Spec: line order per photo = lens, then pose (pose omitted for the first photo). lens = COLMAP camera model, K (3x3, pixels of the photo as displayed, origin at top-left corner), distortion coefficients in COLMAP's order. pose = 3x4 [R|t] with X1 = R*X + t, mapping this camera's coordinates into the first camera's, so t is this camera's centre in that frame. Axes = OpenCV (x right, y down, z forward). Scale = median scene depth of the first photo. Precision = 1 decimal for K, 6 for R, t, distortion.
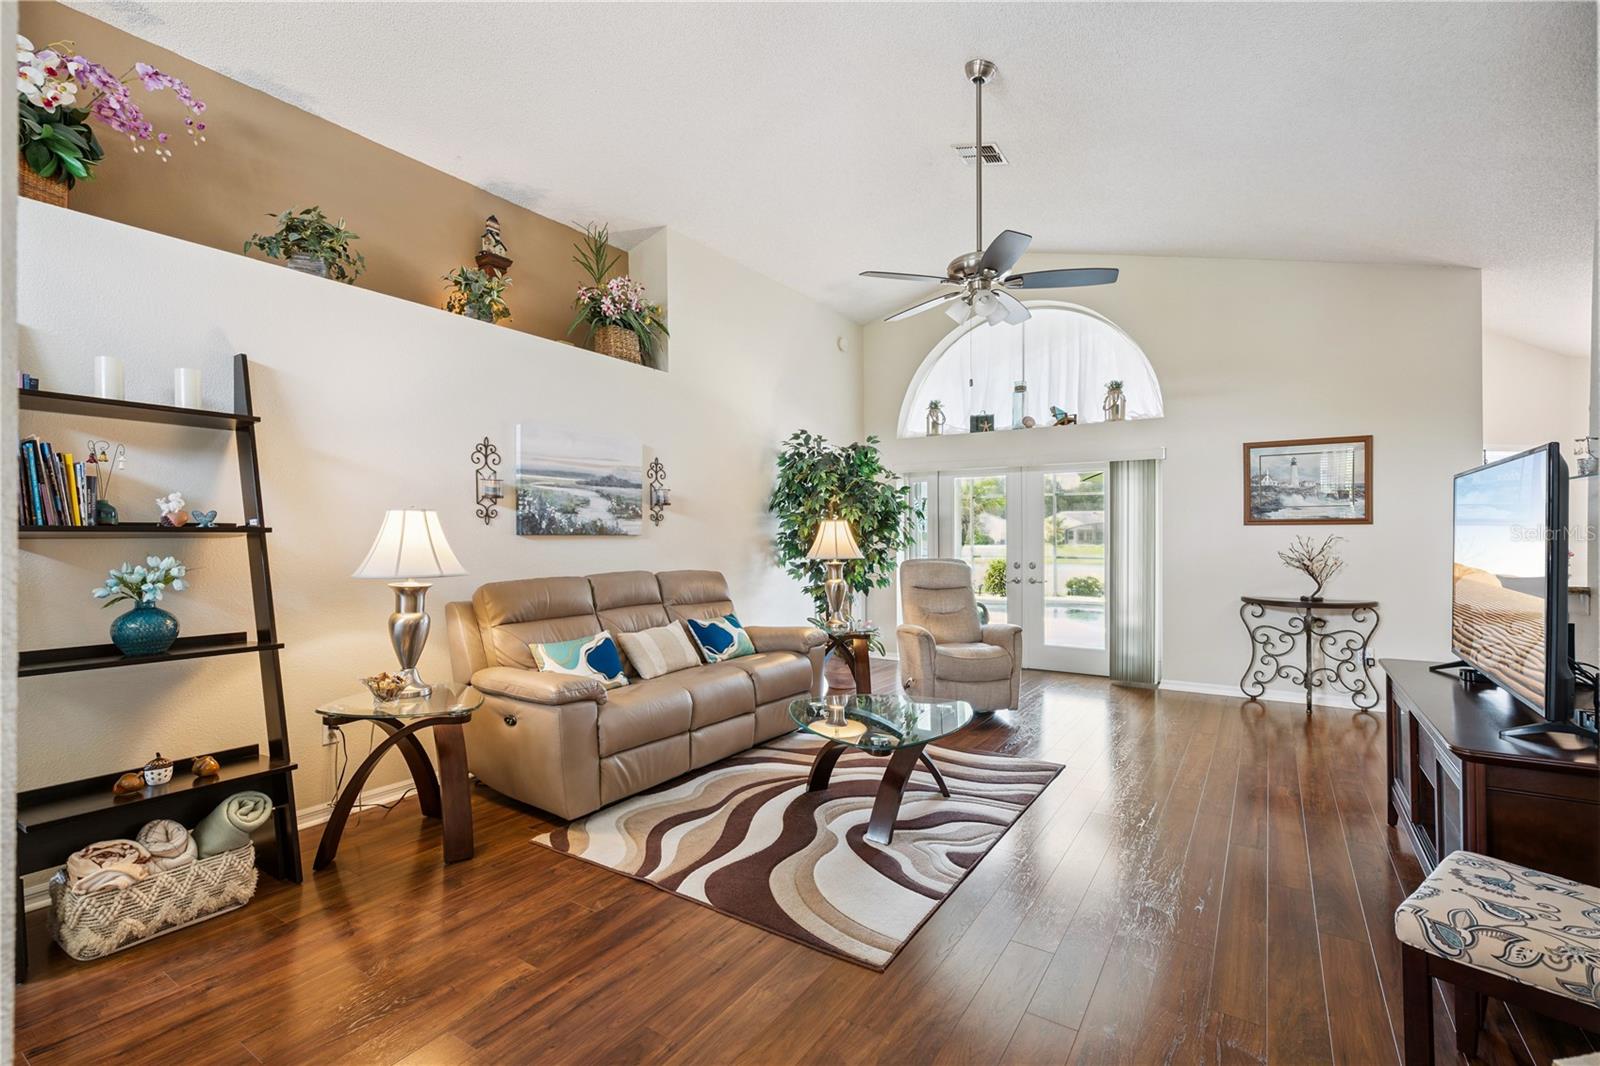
lens RADIAL K [[729.0, 0, 805.2], [0, 729.0, 541.5], [0, 0, 1]] dist [0.001935, 0.000108]
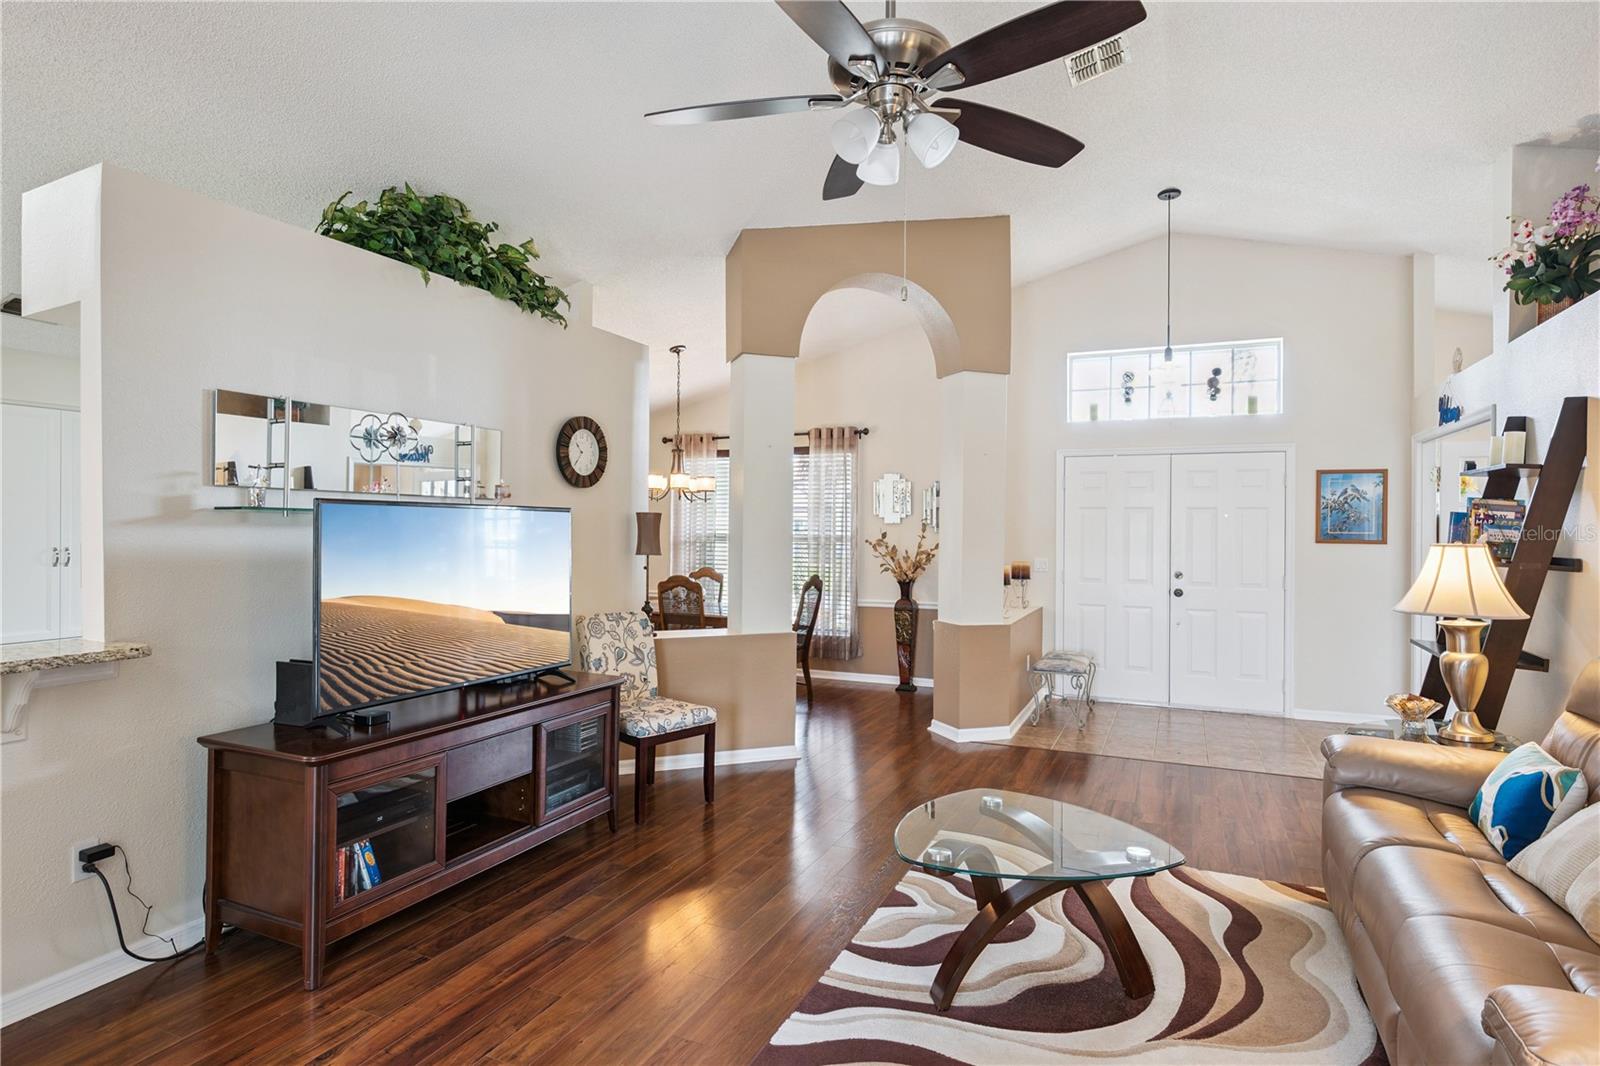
lens RADIAL K [[845.5, 0, 794.6], [0, 845.5, 527.0], [0, 0, 1]] dist [0.007313, 0.001061]
pose [[-0.991061, 0.002969, -0.133374, 0.325525], [0.002551, 0.999991, 0.003309, -0.050177], [0.133383, 0.002939, -0.991060, 1.352925]]
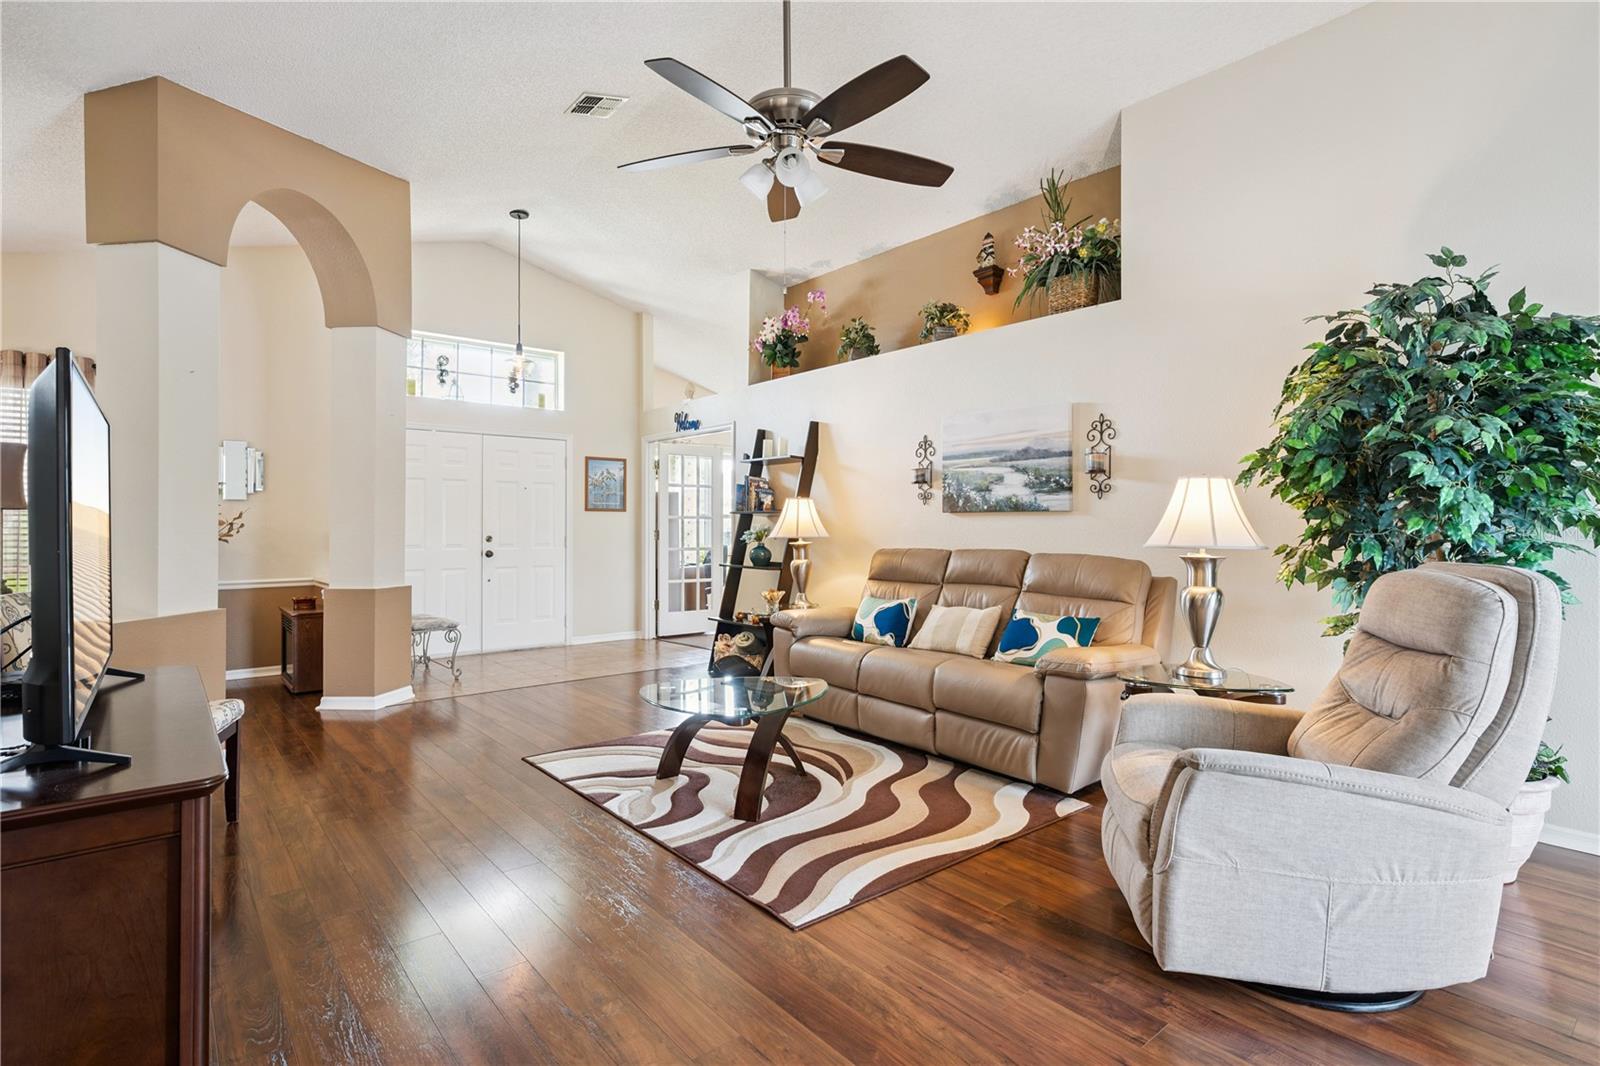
lens RADIAL K [[793.7, 0, 793.7], [0, 793.7, 529.4], [0, 0, 1]] dist [0.000949, -0.000167]
pose [[-0.320144, 0.015156, -0.947248, 0.820806], [0.000199, 0.999873, 0.015931, -0.001625], [0.947369, 0.004912, -0.320106, 1.067779]]
